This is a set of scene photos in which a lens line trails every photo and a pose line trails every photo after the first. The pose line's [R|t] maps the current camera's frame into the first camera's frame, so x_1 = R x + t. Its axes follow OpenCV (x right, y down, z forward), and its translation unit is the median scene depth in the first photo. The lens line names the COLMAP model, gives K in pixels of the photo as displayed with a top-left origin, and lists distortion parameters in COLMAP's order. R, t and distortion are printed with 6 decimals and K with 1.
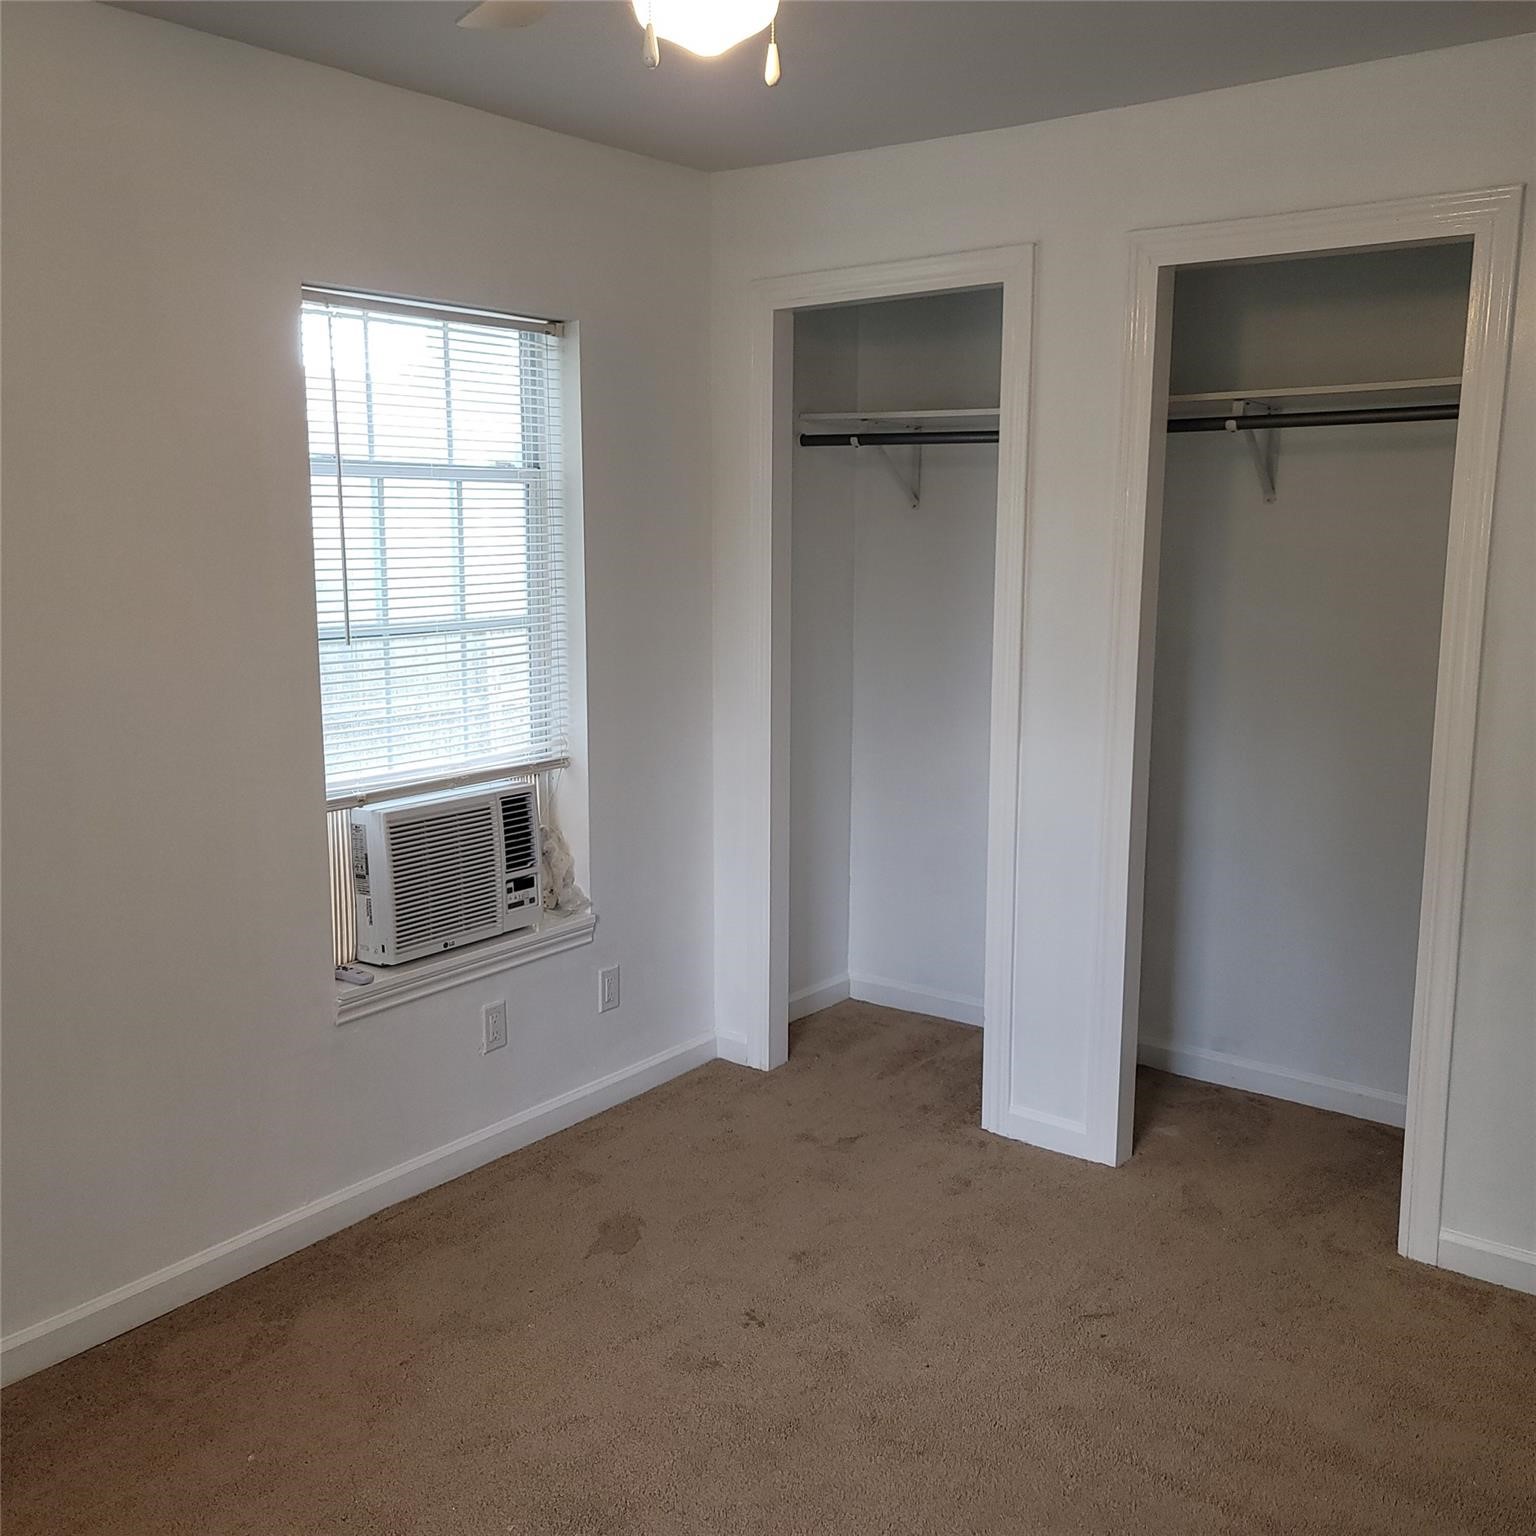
lens RADIAL K [[1499.4, 0, 765.9], [0, 1499.4, 770.7], [0, 0, 1]] dist [0.060324, 0.000000]
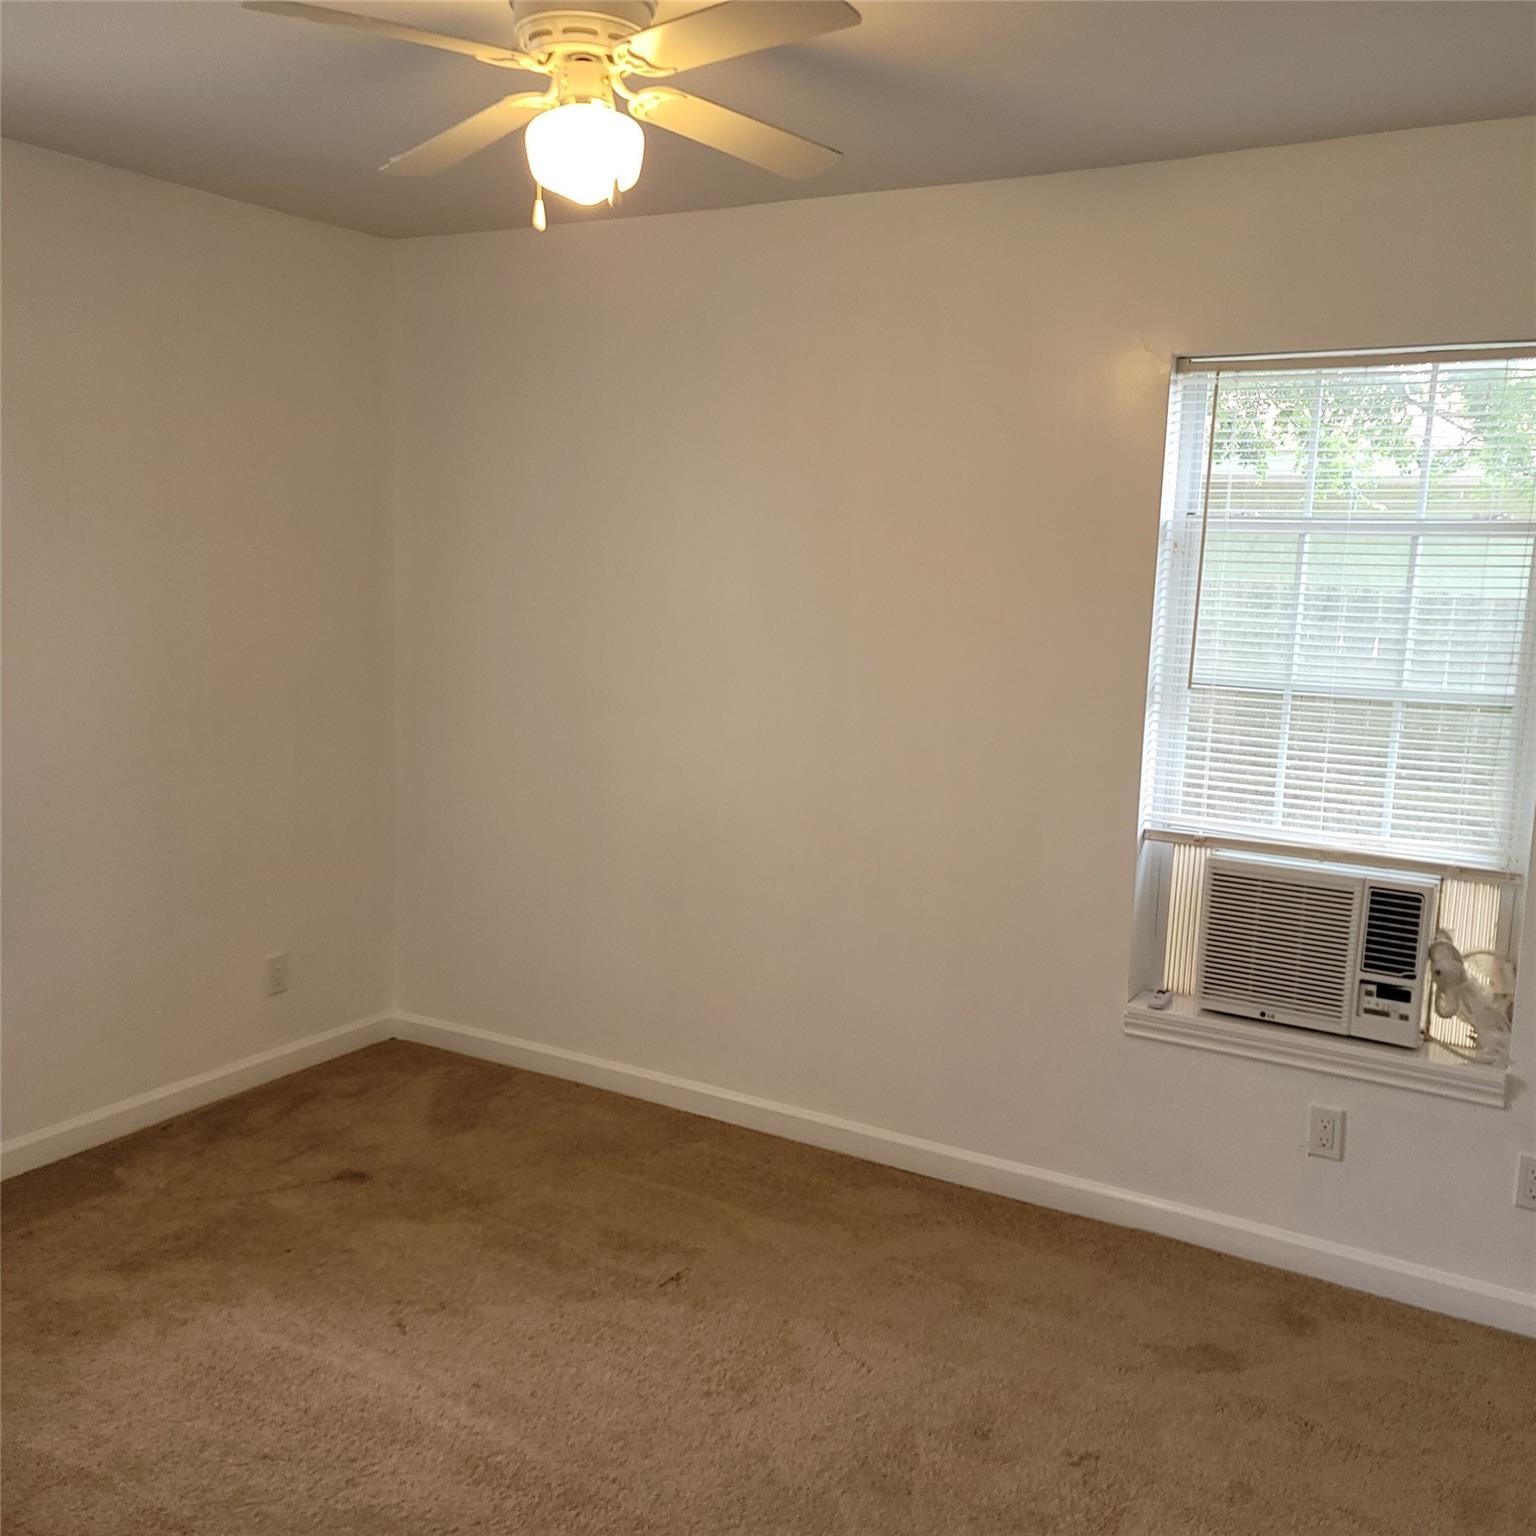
lens RADIAL K [[1499.4, 0, 770.4], [0, 1499.4, 773.2], [0, 0, 1]] dist [0.060324, 0.000000]
pose [[0.121438, 0.150930, -0.981057, 0.654971], [-0.198410, 0.972116, 0.124995, -0.089597], [0.972567, 0.179472, 0.147998, 0.509024]]
